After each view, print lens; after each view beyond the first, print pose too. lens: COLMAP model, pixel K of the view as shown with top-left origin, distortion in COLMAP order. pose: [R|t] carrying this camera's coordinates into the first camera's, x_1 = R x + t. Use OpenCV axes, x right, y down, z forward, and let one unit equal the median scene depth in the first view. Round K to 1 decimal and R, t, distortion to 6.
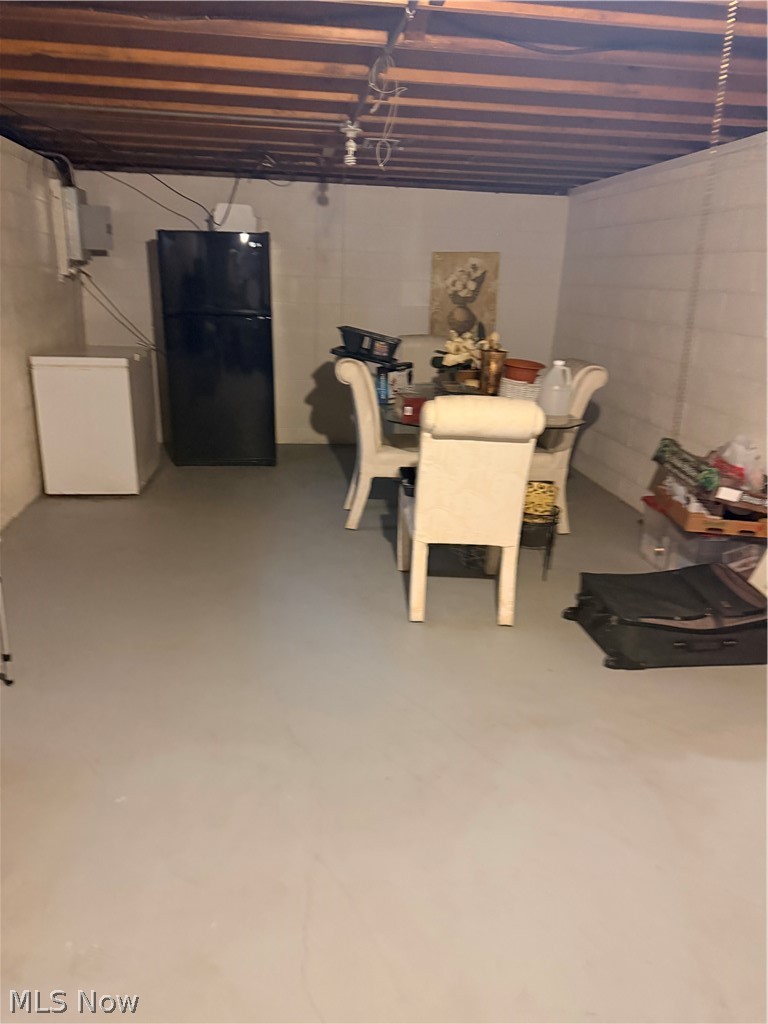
lens RADIAL K [[741.5, 0, 384.0], [0, 741.5, 512.0], [0, 0, 1]] dist [0.038286, -0.004610]
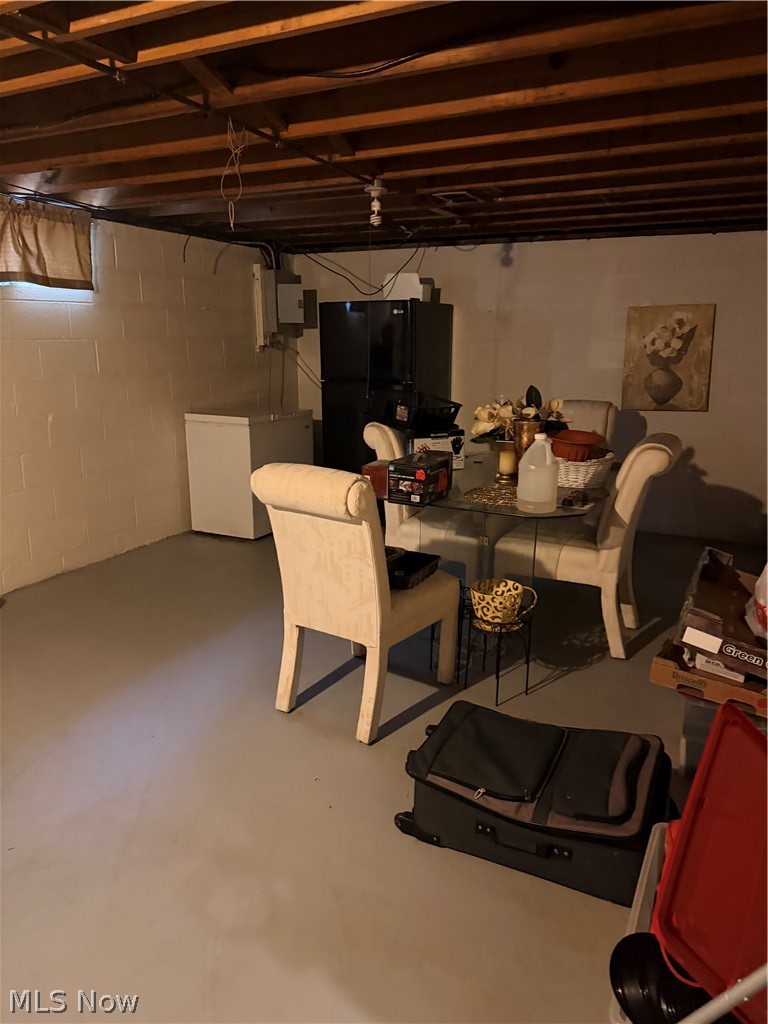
lens RADIAL K [[735.8, 0, 389.0], [0, 735.8, 517.0], [0, 0, 1]] dist [0.043393, -0.064503]
pose [[0.820244, 0.104922, -0.562309, 0.410600], [-0.148476, 0.988393, -0.032156, -0.048218], [0.552408, 0.109865, 0.826302, 0.198783]]
